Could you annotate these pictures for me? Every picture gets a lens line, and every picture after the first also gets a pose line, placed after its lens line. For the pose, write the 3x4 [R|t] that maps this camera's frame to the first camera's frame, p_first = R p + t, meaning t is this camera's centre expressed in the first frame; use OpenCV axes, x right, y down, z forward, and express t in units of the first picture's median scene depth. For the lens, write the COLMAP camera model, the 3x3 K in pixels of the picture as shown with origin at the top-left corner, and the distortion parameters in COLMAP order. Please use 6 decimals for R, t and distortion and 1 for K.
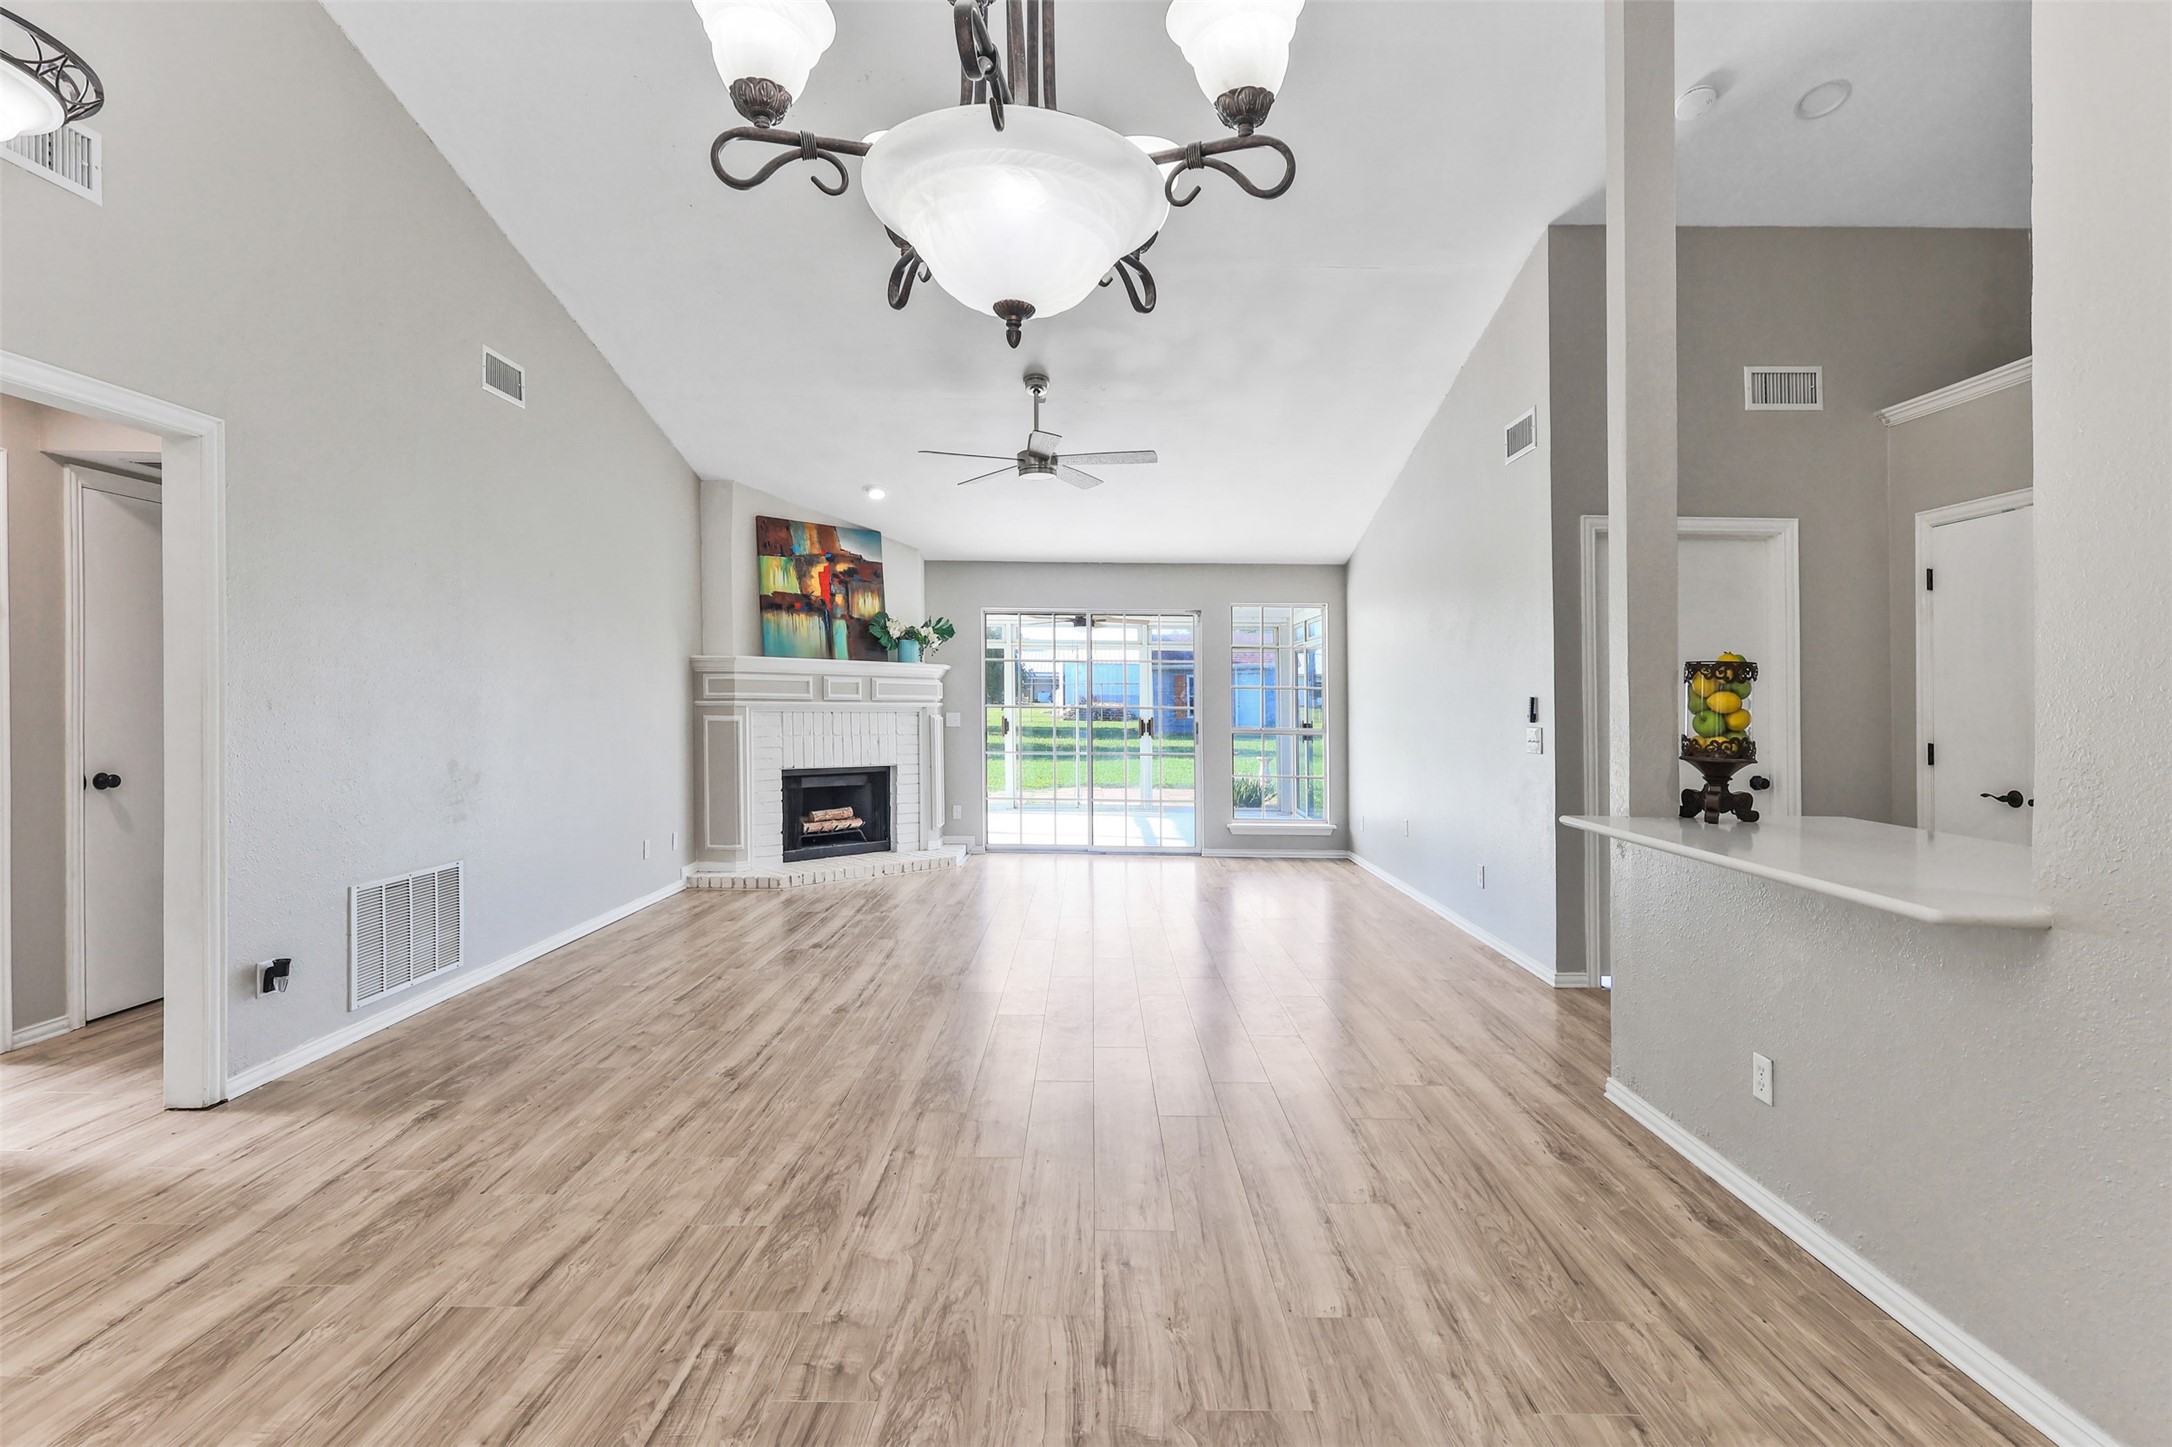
lens RADIAL K [[1050.6, 0, 1107.3], [0, 1050.6, 686.1], [0, 0, 1]] dist [0.001038, 0.000410]
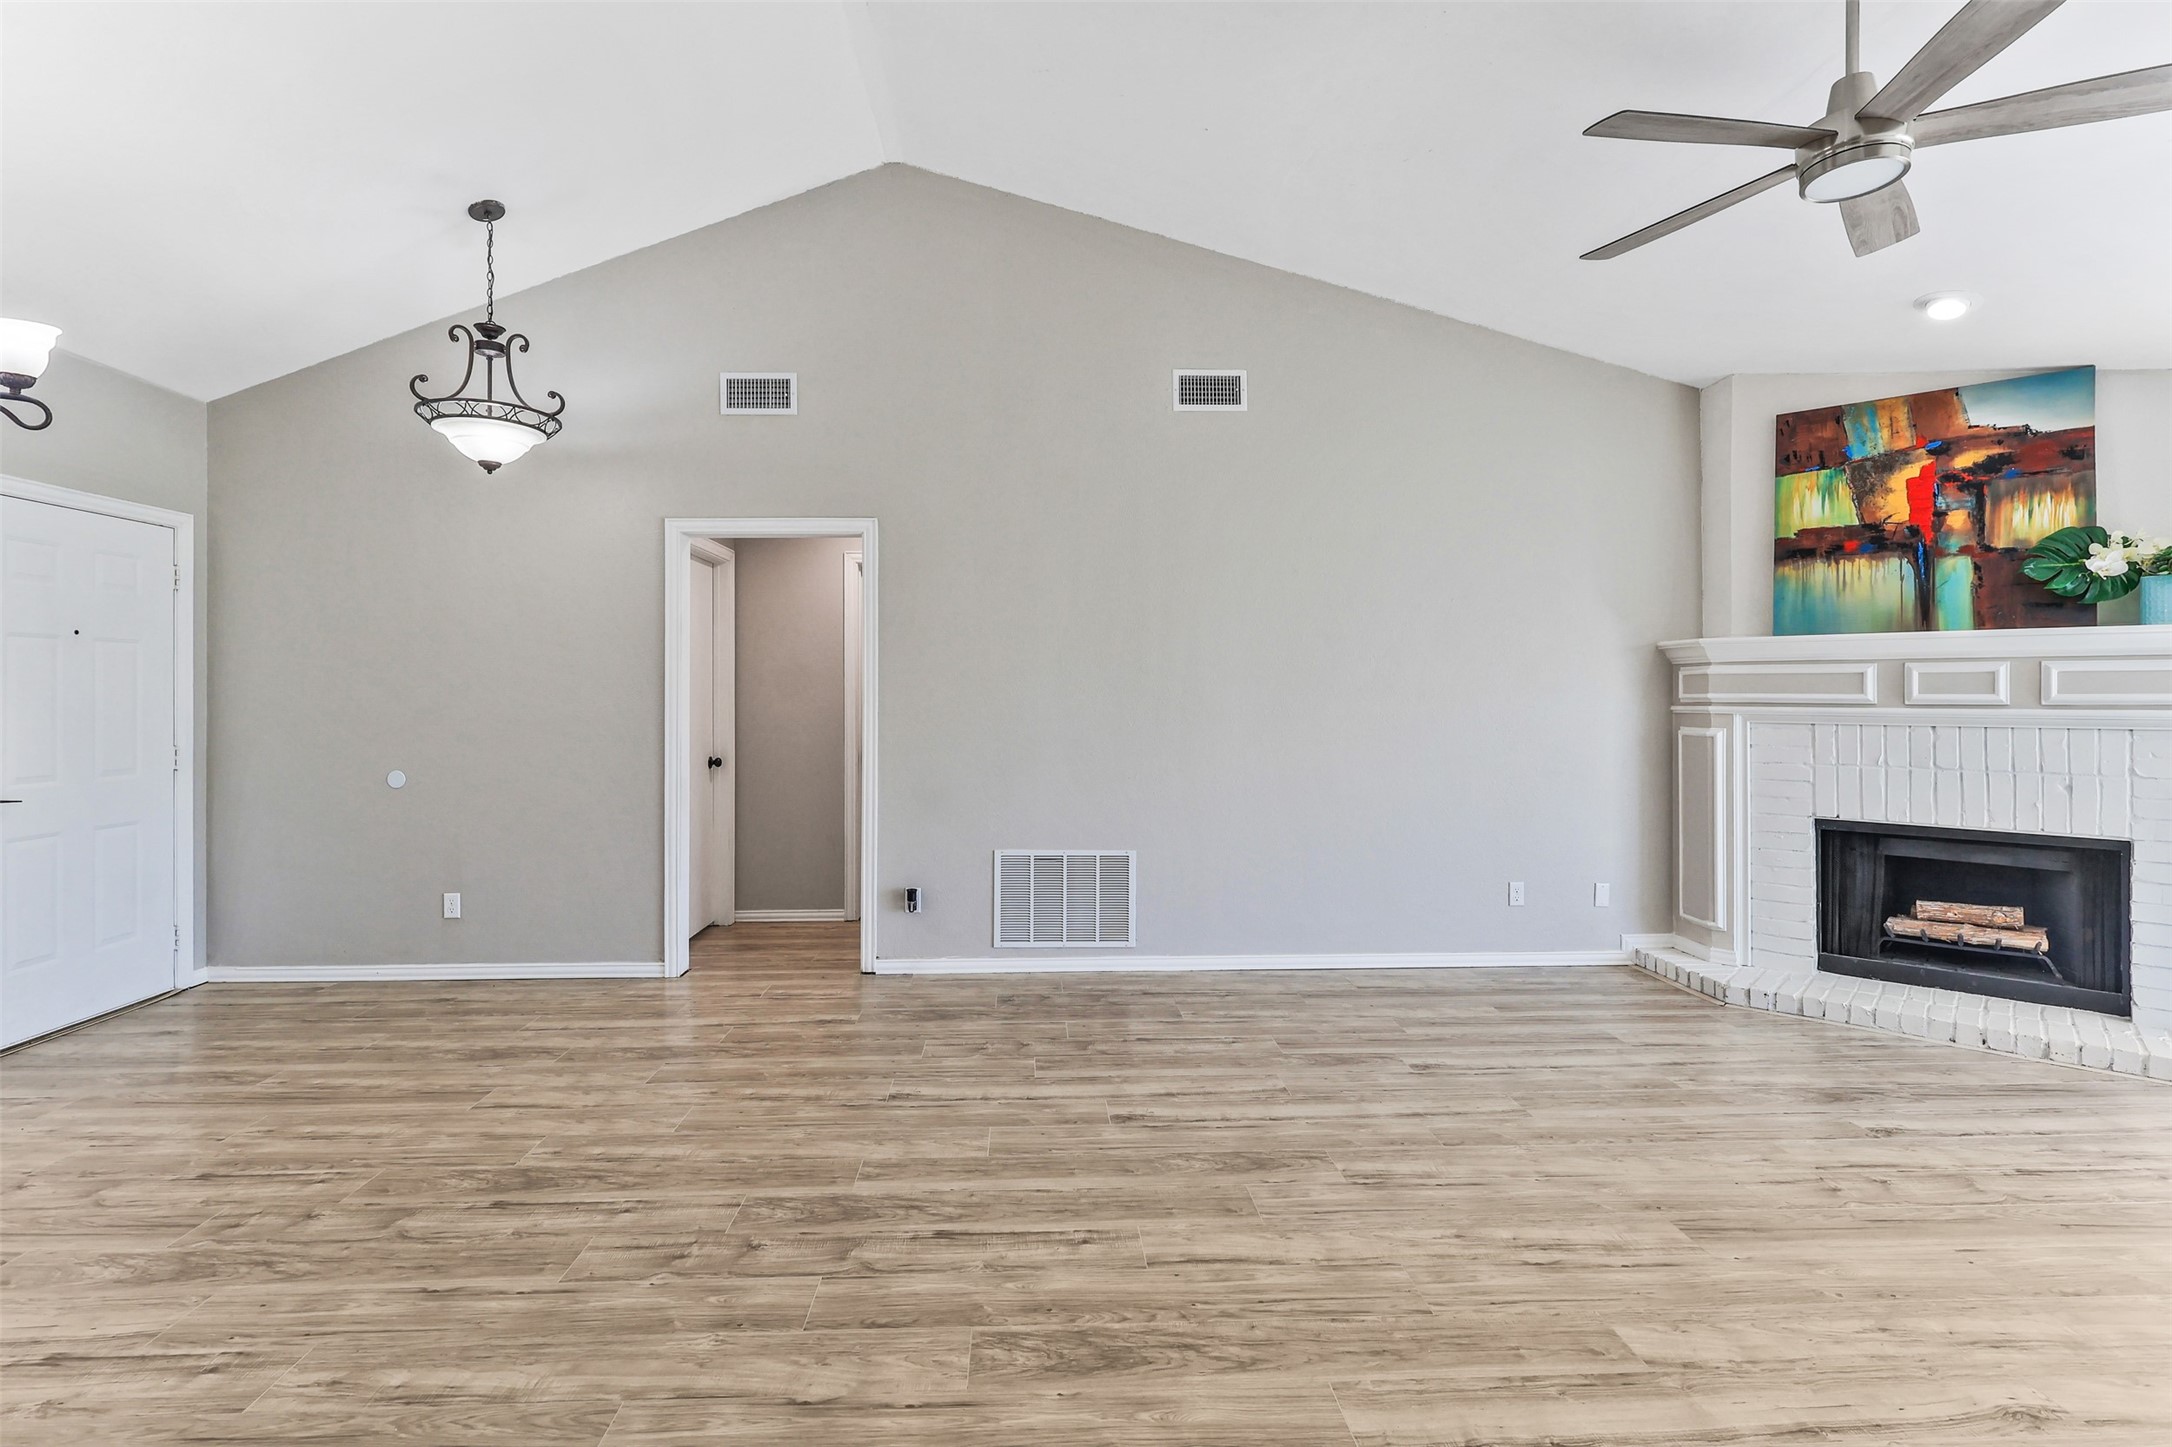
lens RADIAL K [[1033.0, 0, 1049.5], [0, 1033.0, 695.6], [0, 0, 1]] dist [-0.000231, -0.000234]
pose [[0.017933, -0.008805, -0.999800, 0.294681], [0.013957, 0.999866, -0.008555, 0.007128], [0.999742, -0.013801, 0.018053, 0.566324]]
